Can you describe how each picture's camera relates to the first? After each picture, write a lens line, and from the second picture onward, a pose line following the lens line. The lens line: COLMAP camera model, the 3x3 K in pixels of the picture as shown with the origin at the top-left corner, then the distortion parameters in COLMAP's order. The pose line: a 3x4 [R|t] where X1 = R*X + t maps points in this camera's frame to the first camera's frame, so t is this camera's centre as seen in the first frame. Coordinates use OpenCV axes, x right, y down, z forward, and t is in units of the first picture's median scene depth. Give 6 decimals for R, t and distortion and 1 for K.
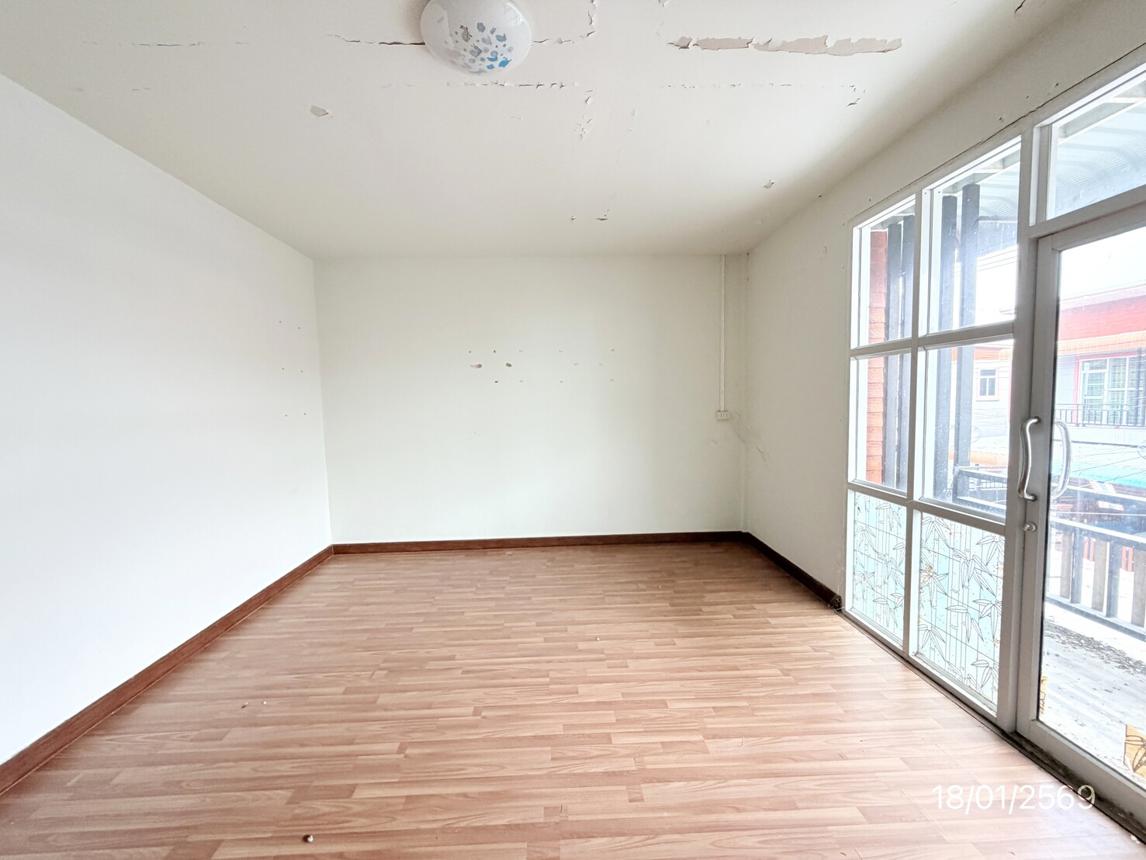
lens RADIAL K [[459.8, 0, 568.5], [0, 459.8, 429.1], [0, 0, 1]] dist [-0.000633, 0.000056]
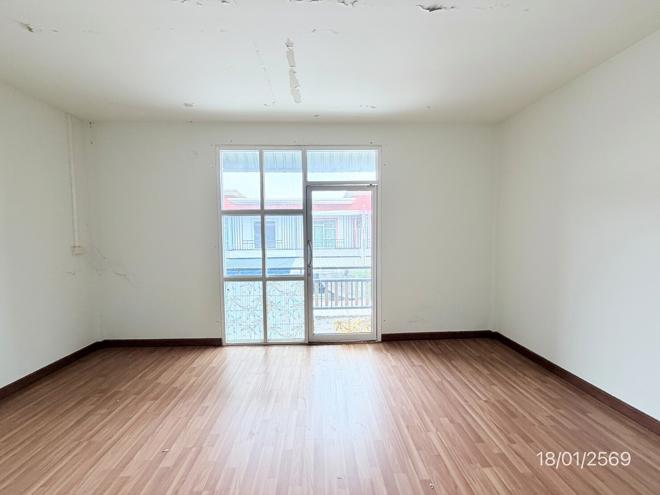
lens RADIAL K [[264.8, 0, 327.4], [0, 264.8, 247.0], [0, 0, 1]] dist [-0.000633, 0.000056]
pose [[0.002634, -0.036405, 0.999334, -0.509433], [0.073558, 0.996637, 0.036112, -0.022960], [-0.997287, 0.073414, 0.005303, 0.530986]]
